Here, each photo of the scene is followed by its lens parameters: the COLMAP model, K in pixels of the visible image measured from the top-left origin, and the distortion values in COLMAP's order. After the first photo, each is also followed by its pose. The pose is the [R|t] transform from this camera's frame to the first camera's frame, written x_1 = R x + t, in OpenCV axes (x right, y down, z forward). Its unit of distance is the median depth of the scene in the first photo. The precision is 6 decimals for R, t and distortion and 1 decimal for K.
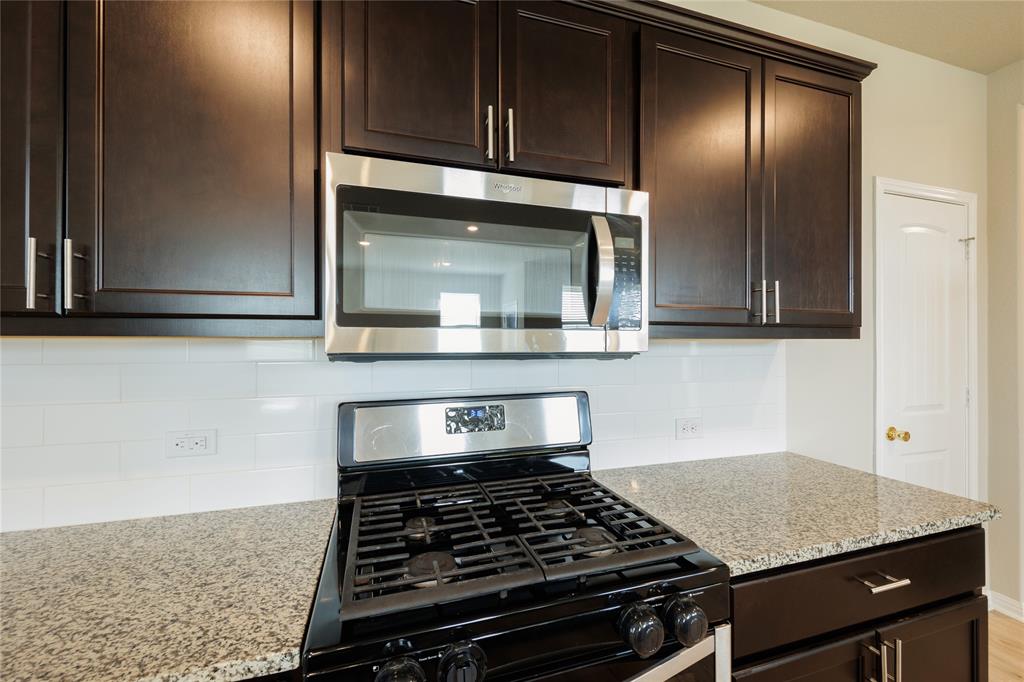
lens RADIAL K [[414.5, 0, 512.0], [0, 414.5, 341.0], [0, 0, 1]] dist [-0.000806, -0.000078]
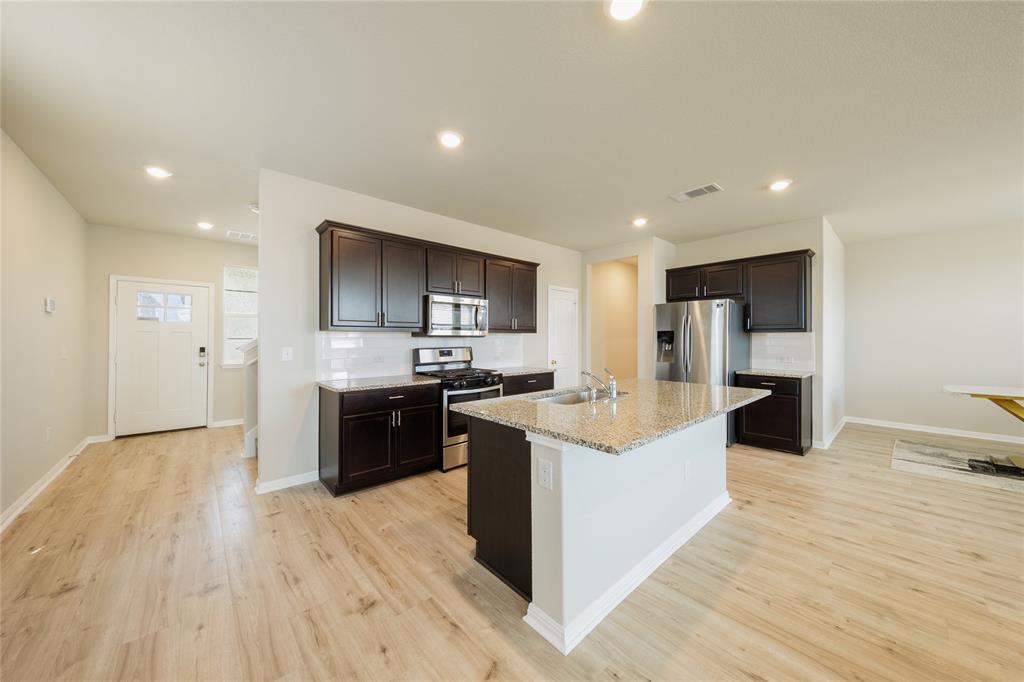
lens RADIAL K [[354.7, 0, 510.3], [0, 354.7, 336.8], [0, 0, 1]] dist [0.012940, -0.000001]
pose [[0.910349, -0.001829, 0.413837, -0.962725], [-0.000966, 0.999978, 0.006544, 0.014980], [-0.413840, -0.006357, 0.910327, -2.411913]]
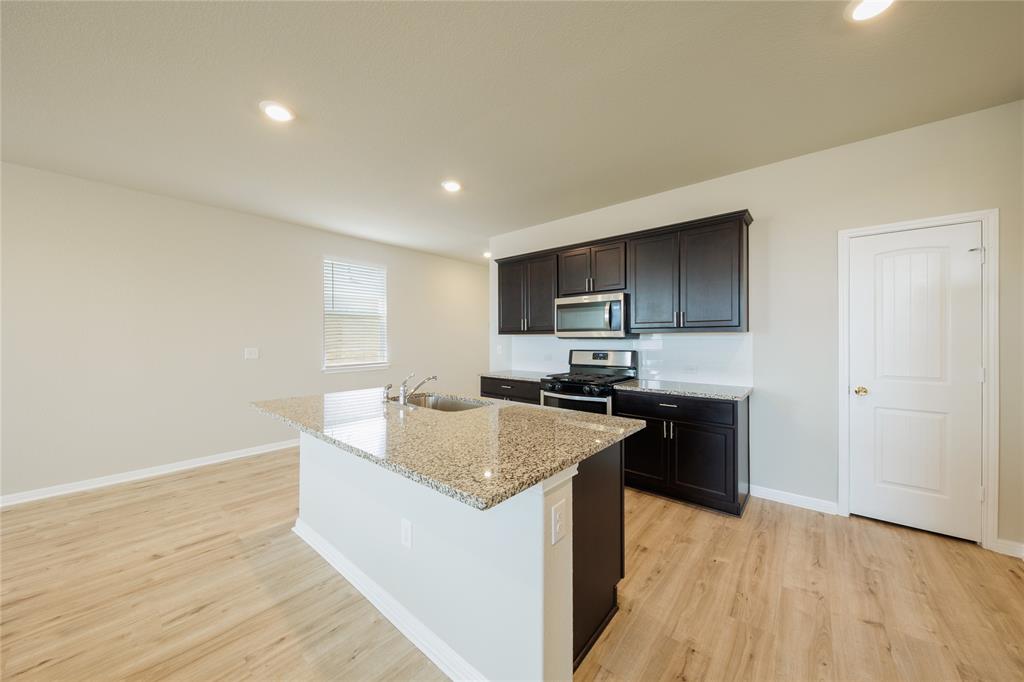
lens RADIAL K [[354.7, 0, 510.3], [0, 354.7, 336.8], [0, 0, 1]] dist [0.012940, -0.000001]
pose [[0.533618, -0.006066, -0.845704, 2.237198], [0.008043, 0.999965, -0.002098, 0.021692], [0.845687, -0.005682, 0.533648, -1.373003]]
